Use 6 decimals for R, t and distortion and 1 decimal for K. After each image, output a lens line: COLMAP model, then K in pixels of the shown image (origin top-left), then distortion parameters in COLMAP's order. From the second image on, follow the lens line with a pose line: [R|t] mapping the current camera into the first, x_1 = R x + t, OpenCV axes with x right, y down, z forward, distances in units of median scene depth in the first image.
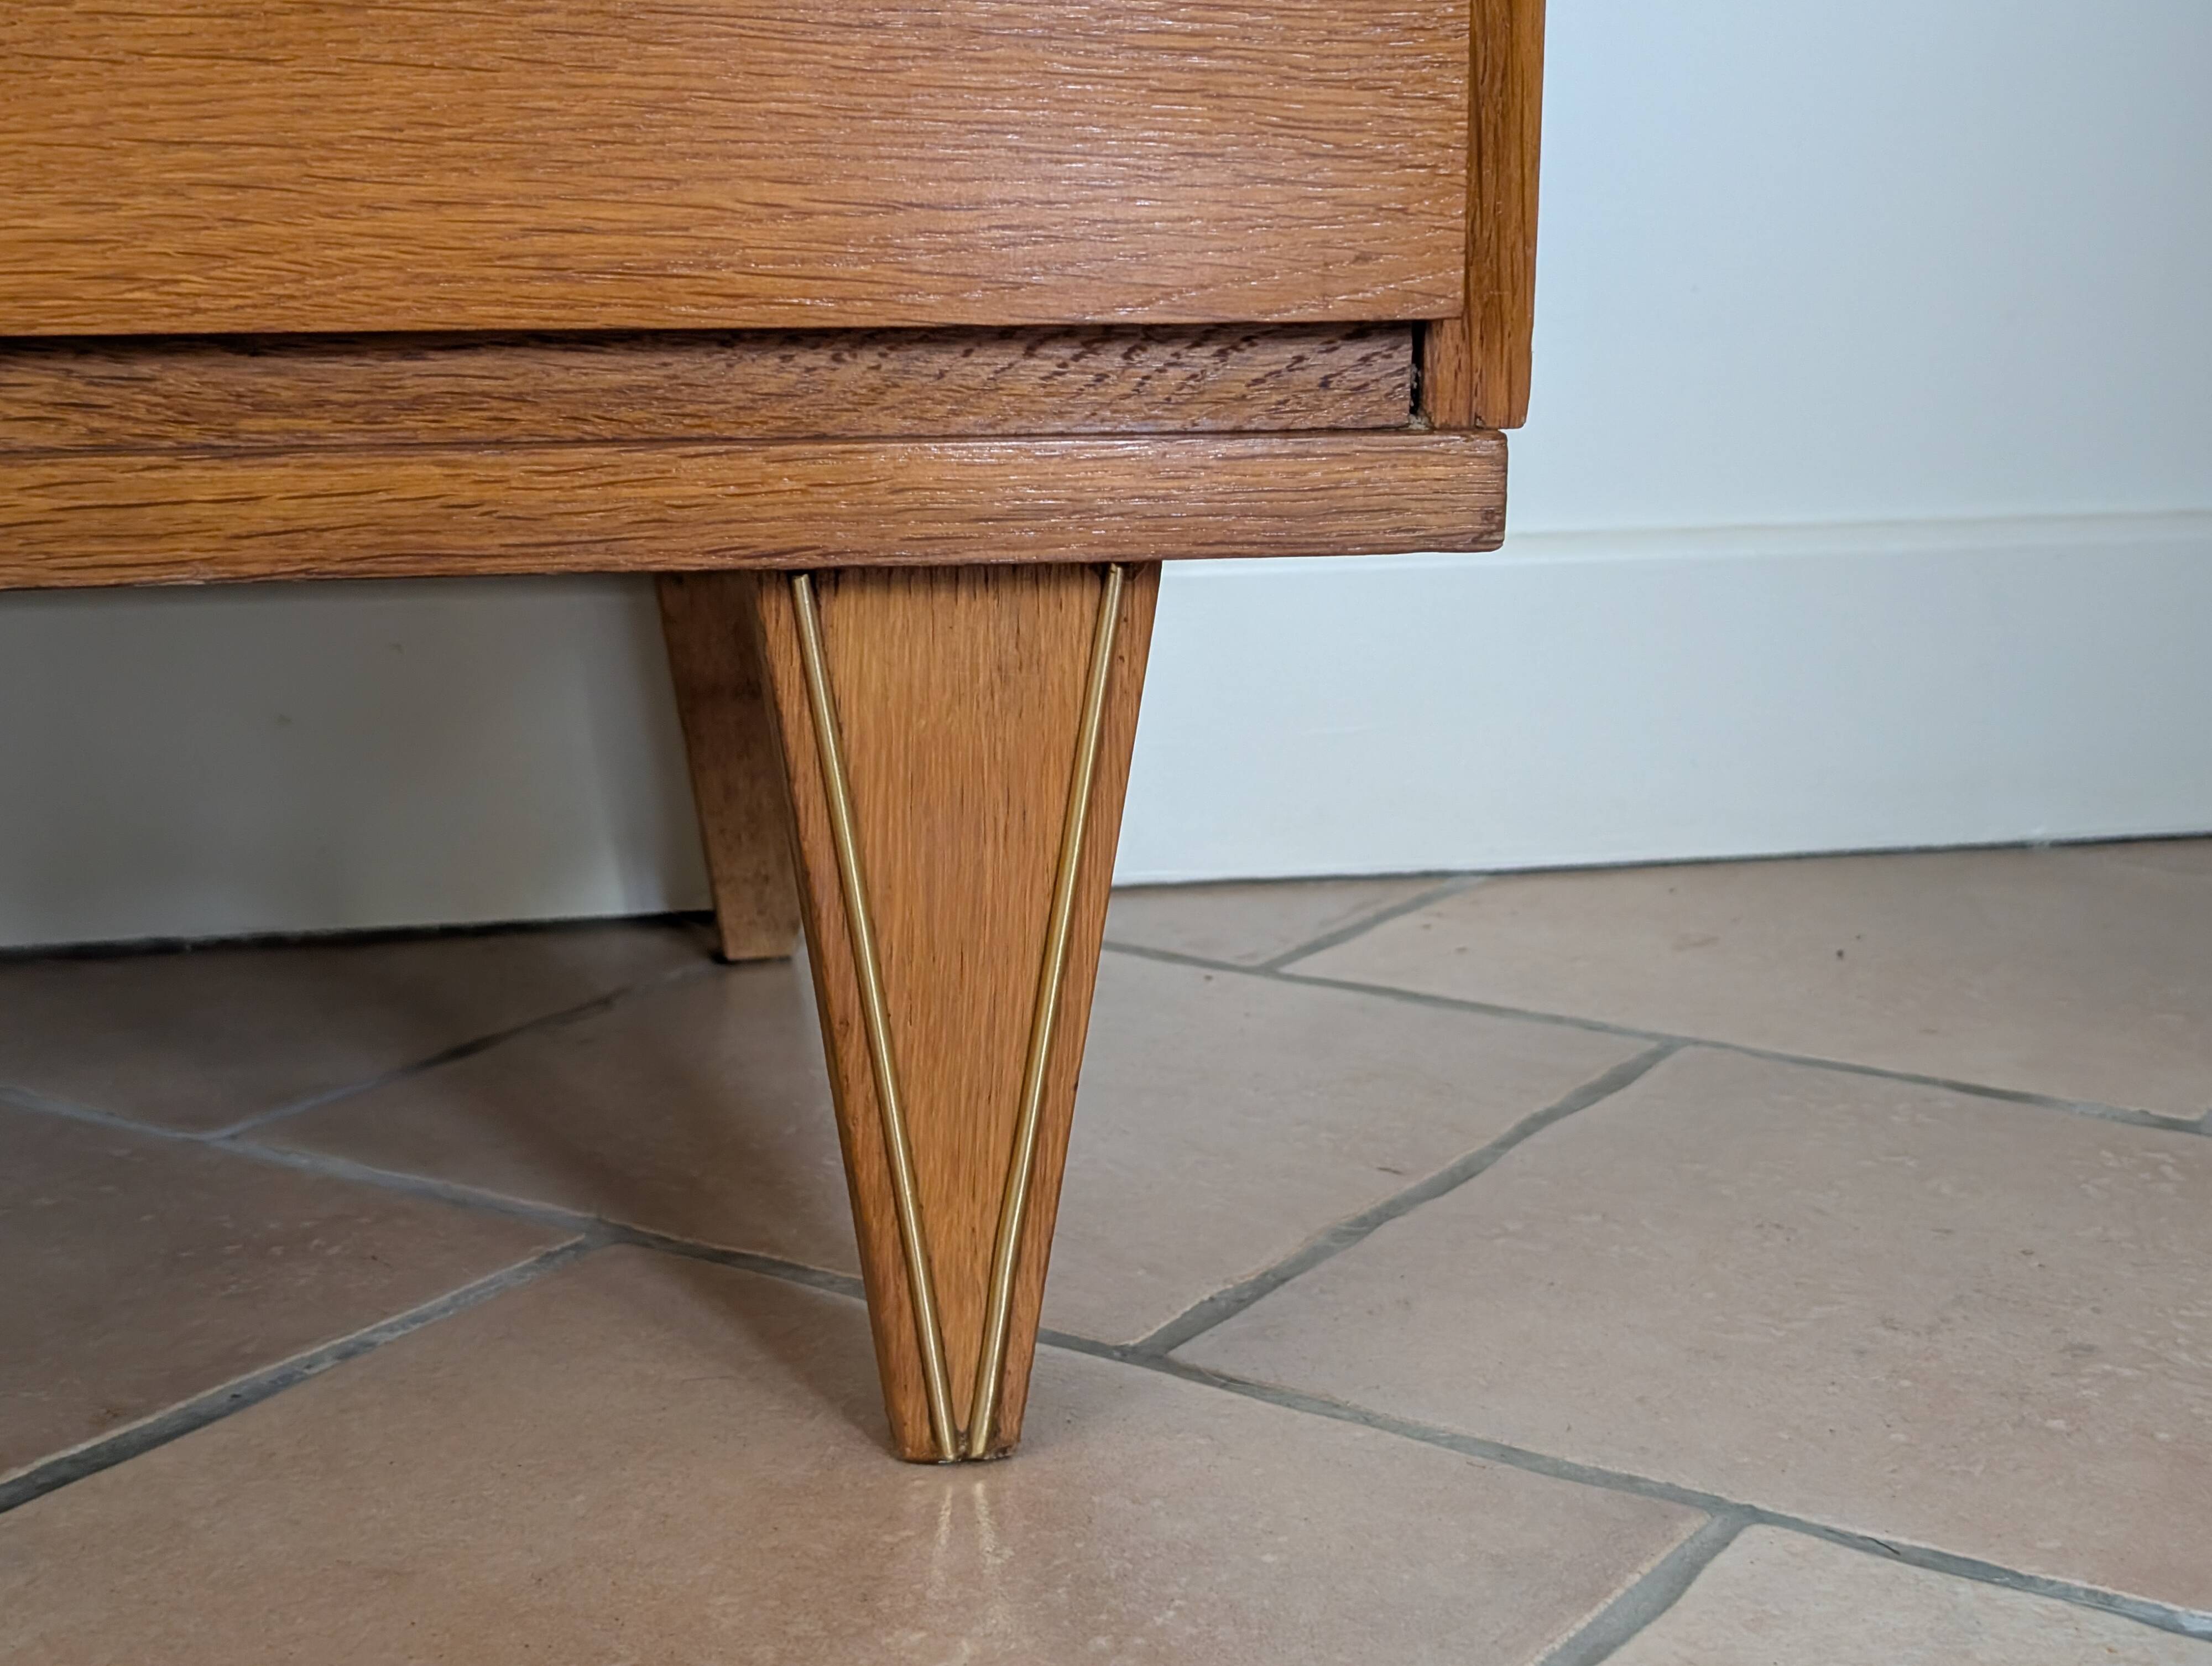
lens RADIAL K [[3509.6, 0, 1106.0], [0, 3509.6, 833.0], [0, 0, 1]] dist [0.055530, 0.056900]
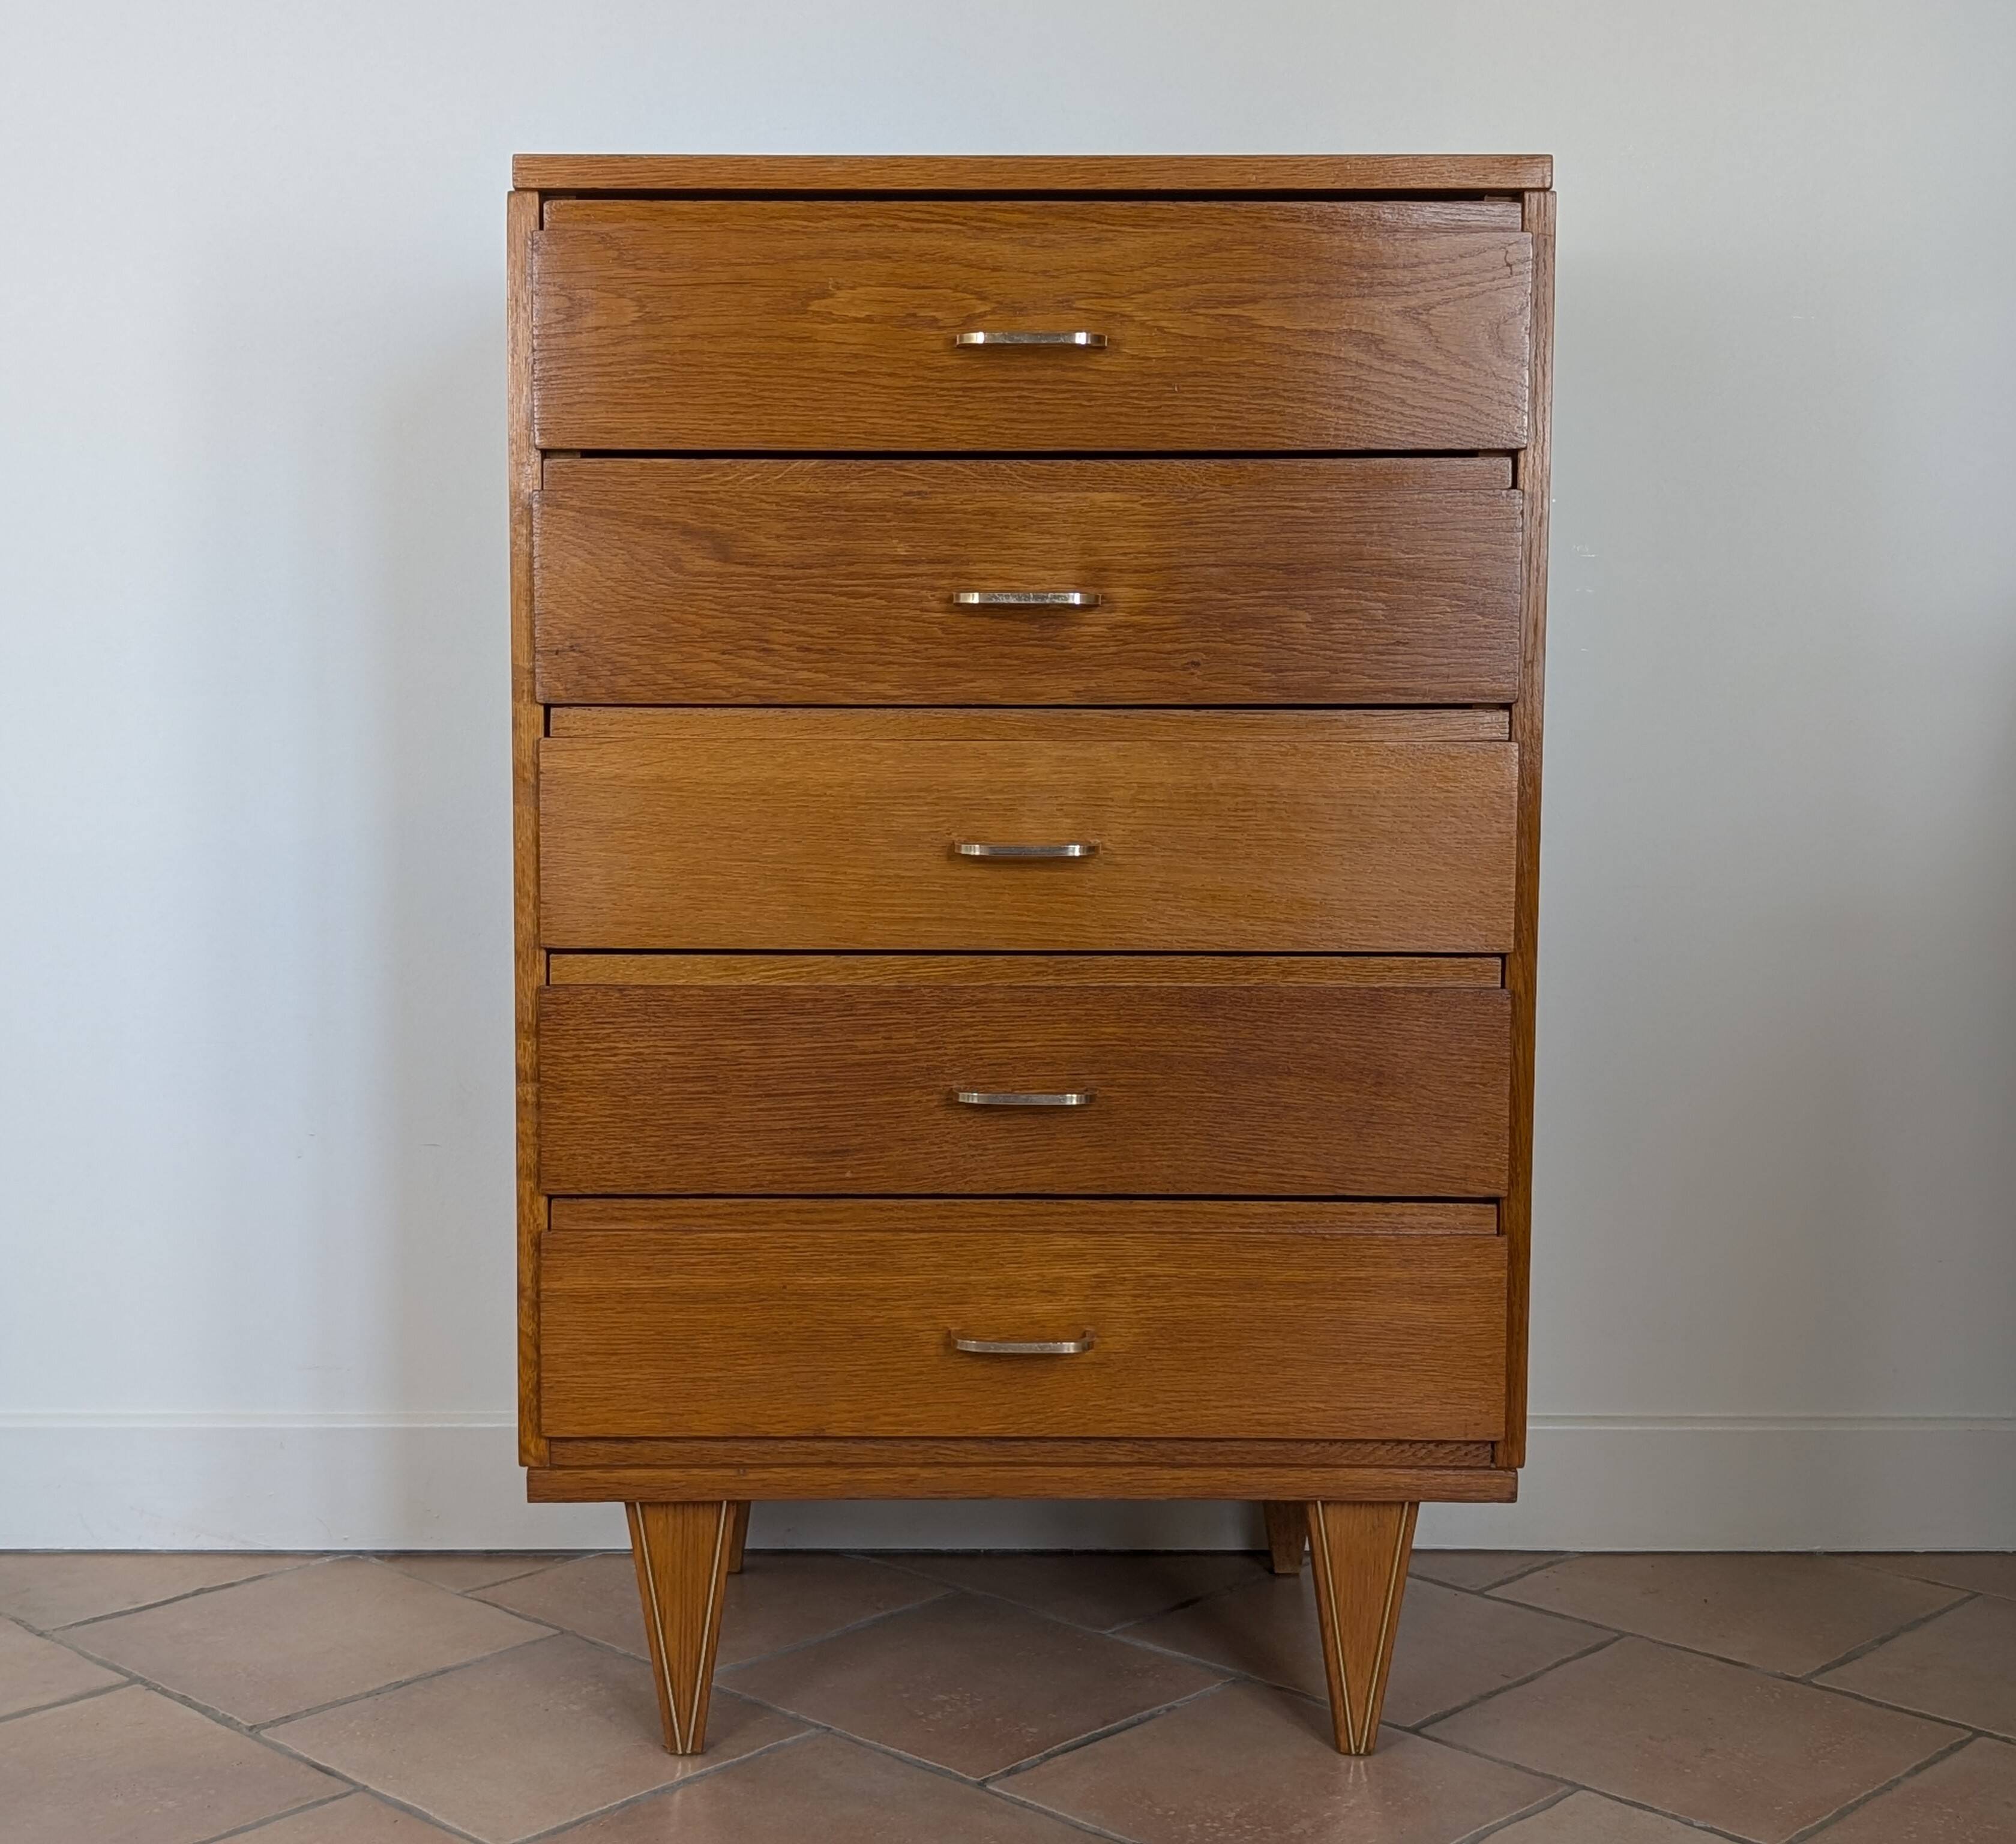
lens RADIAL K [[2895.1, 0, 989.4], [0, 2895.1, 944.3], [0, 0, 1]] dist [0.231542, -1.075523]
pose [[0.983426, 0.030963, -0.178645, 0.099676], [-0.053520, 0.990980, -0.122862, -0.249348], [0.173229, 0.130387, 0.976213, -2.070146]]
